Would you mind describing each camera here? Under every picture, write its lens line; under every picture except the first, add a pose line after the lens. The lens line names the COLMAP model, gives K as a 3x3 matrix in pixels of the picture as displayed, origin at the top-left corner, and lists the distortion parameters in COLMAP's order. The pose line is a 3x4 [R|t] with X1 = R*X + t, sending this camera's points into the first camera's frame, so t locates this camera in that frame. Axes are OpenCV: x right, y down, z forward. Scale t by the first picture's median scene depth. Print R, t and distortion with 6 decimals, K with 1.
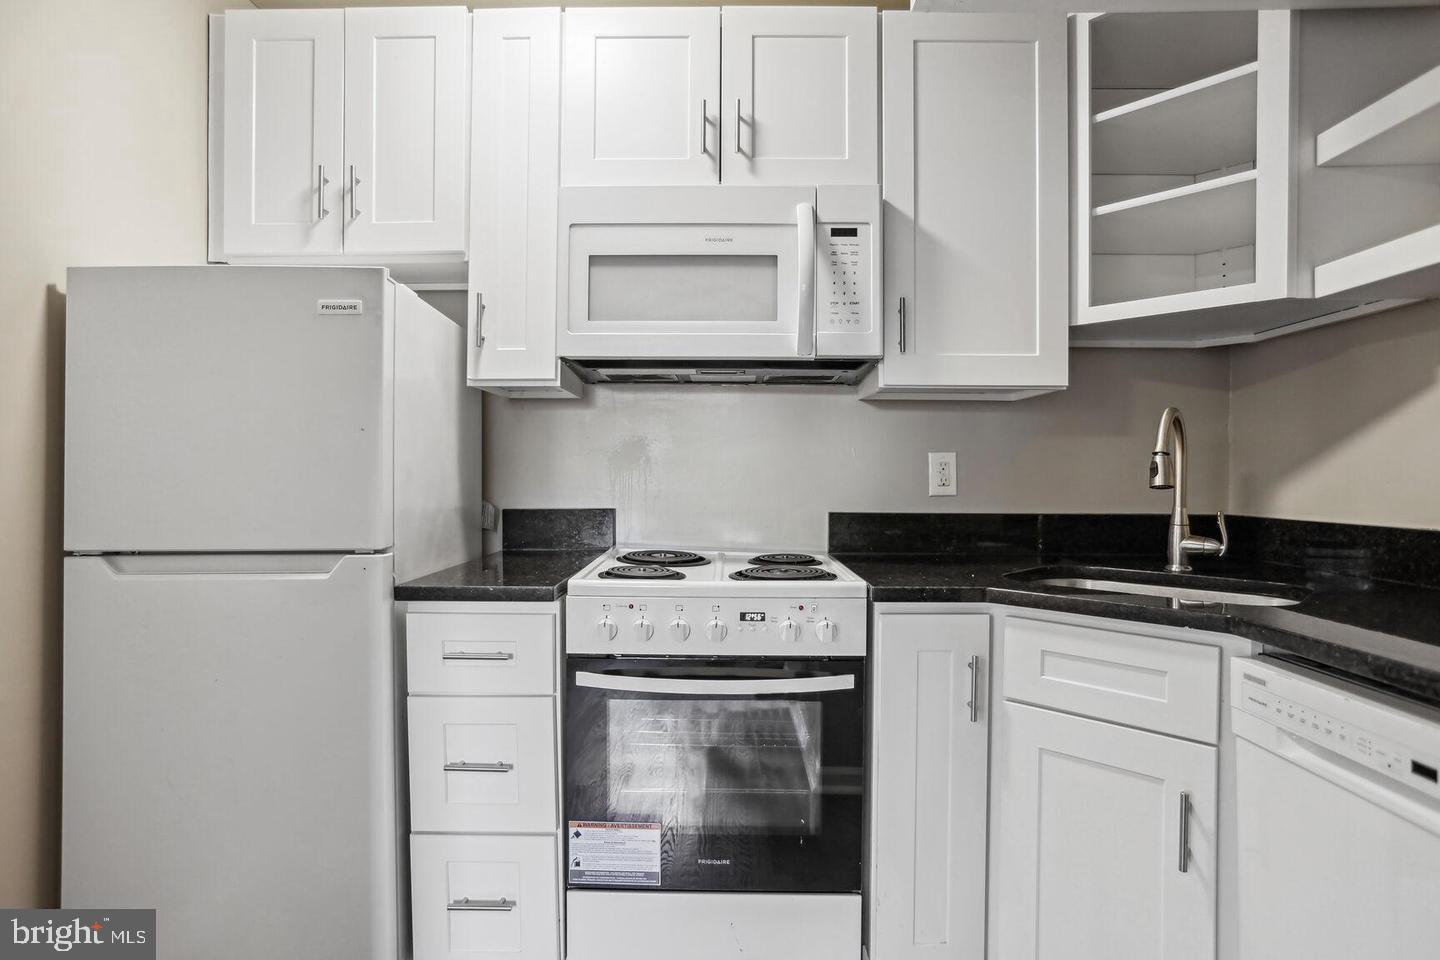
lens RADIAL K [[720.9, 0, 717.9], [0, 720.9, 482.1], [0, 0, 1]] dist [-0.051440, 0.025344]
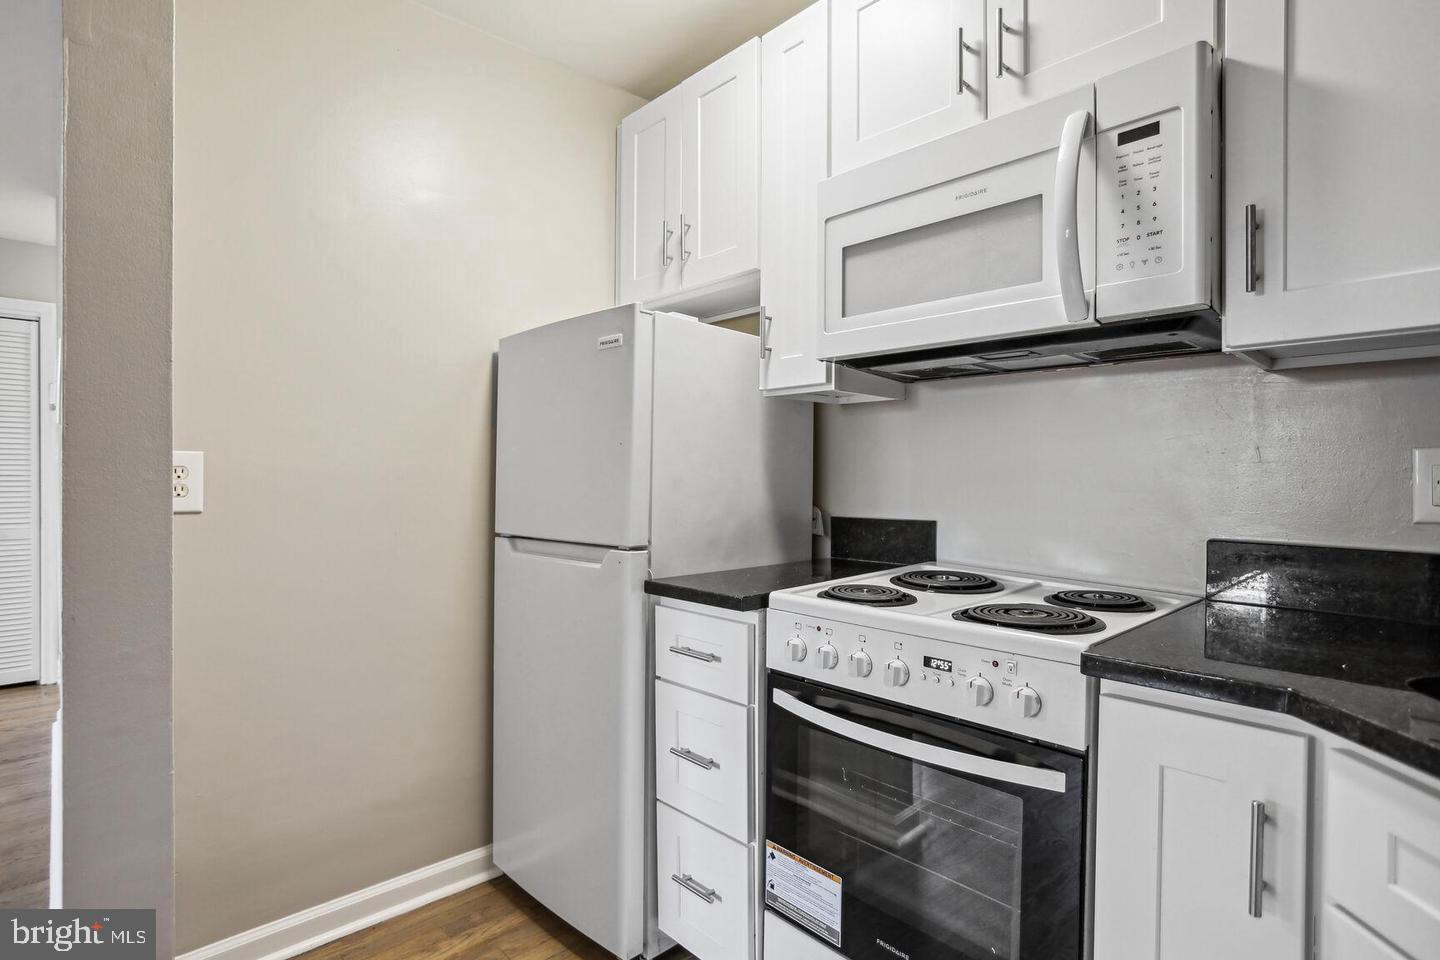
lens RADIAL K [[720.9, 0, 720.5], [0, 720.9, 486.2], [0, 0, 1]] dist [-0.051440, 0.025344]
pose [[0.697417, 0.010146, -0.716594, 0.390247], [-0.010053, 0.999940, 0.004373, -0.008876], [0.716595, 0.004154, 0.697477, 0.242833]]
